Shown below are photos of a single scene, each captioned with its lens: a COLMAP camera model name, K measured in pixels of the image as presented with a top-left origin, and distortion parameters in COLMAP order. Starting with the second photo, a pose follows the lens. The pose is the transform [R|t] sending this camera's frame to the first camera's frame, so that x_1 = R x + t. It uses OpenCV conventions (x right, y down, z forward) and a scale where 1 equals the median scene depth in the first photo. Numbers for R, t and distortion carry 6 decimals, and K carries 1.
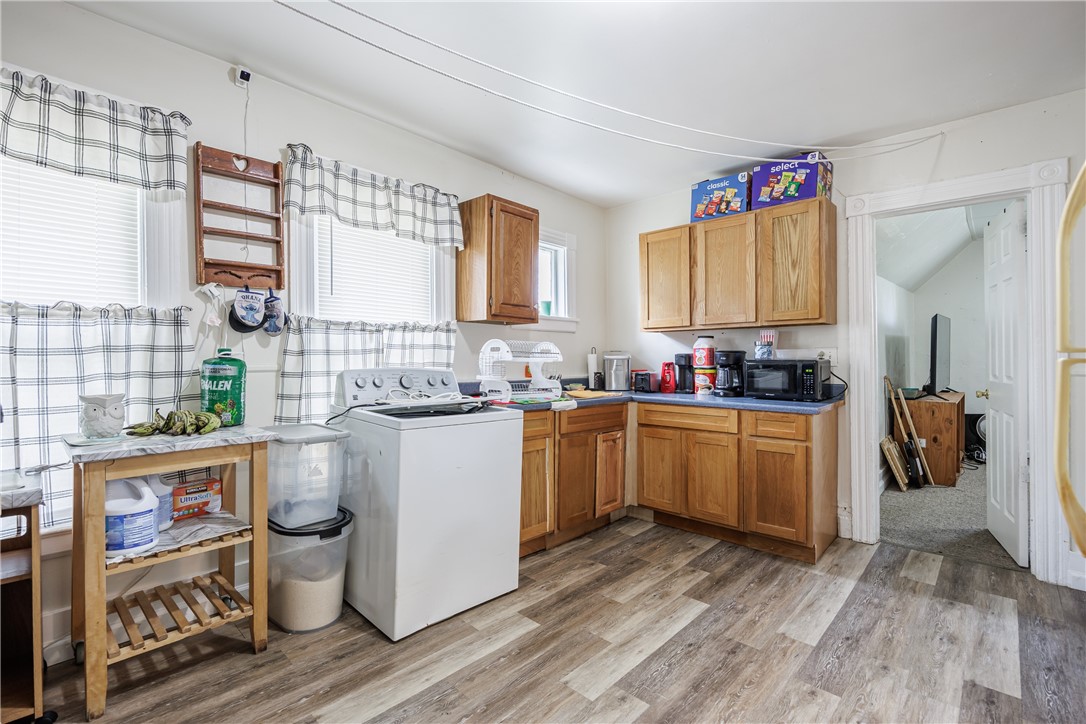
lens RADIAL K [[493.6, 0, 540.2], [0, 493.6, 360.1], [0, 0, 1]] dist [-0.010231, 0.001075]
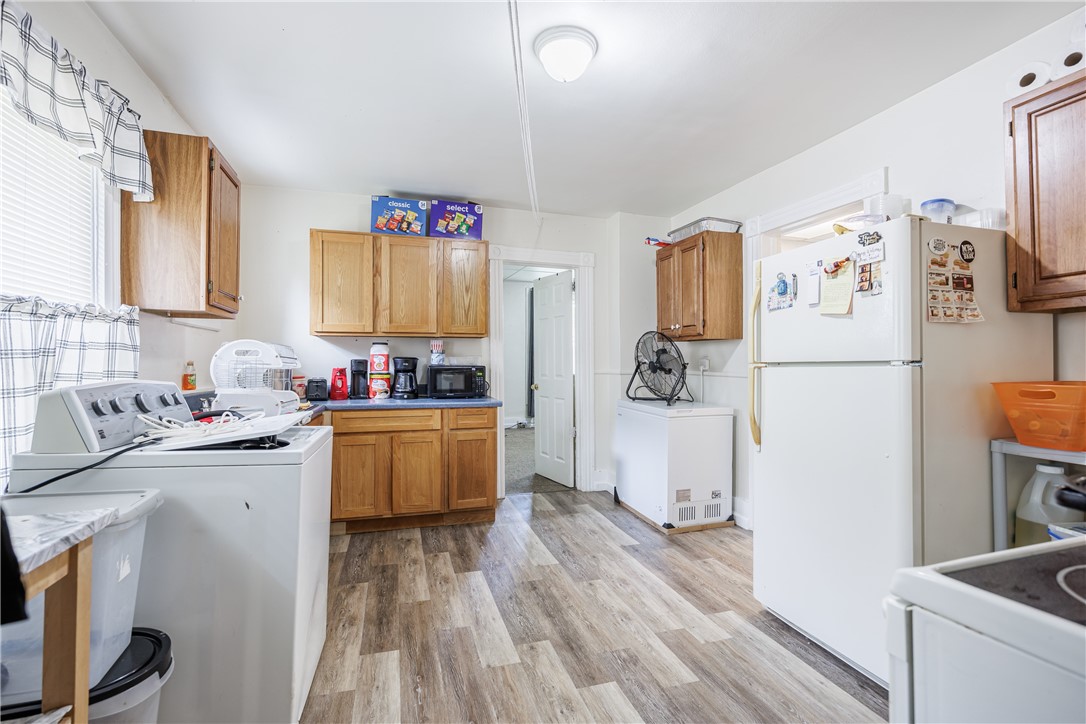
lens RADIAL K [[493.6, 0, 553.6], [0, 493.6, 359.5], [0, 0, 1]] dist [-0.010231, 0.001075]
pose [[0.480184, 0.007709, 0.877134, -0.520636], [0.000564, 0.999958, -0.009097, -0.004180], [-0.877168, 0.004863, 0.480160, 0.221782]]
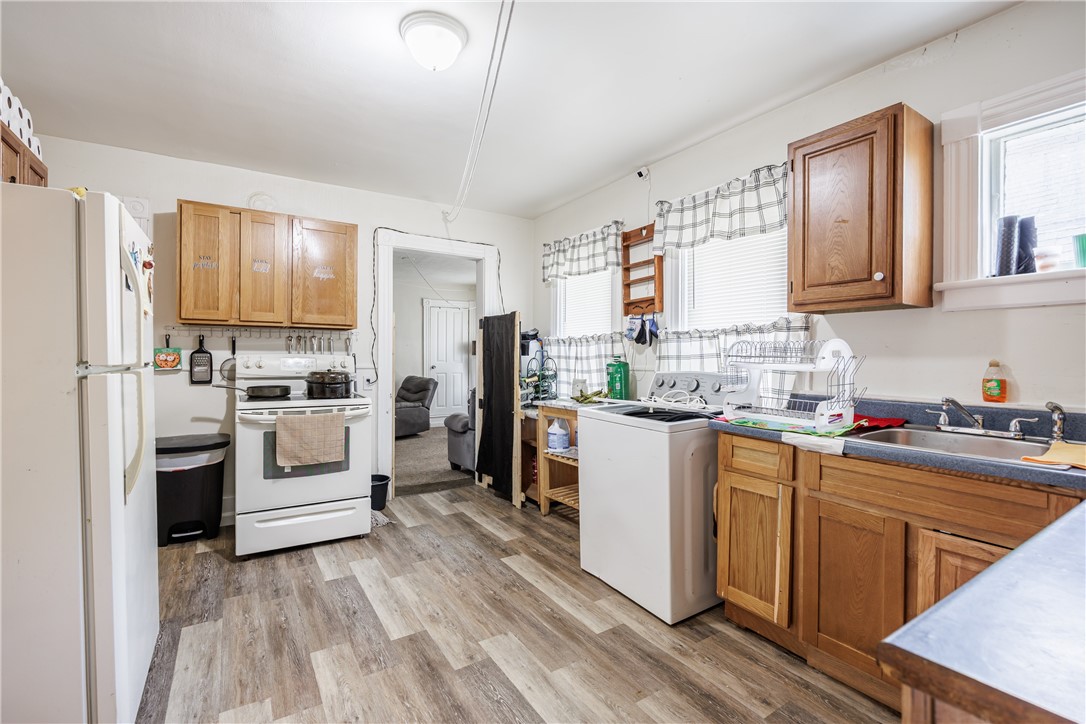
lens RADIAL K [[493.6, 0, 546.8], [0, 493.6, 358.0], [0, 0, 1]] dist [-0.010231, 0.001075]
pose [[-0.243659, 0.003743, -0.969854, 0.751790], [0.001395, 0.999993, 0.003509, -0.016409], [0.969860, -0.000498, -0.243663, 0.873459]]
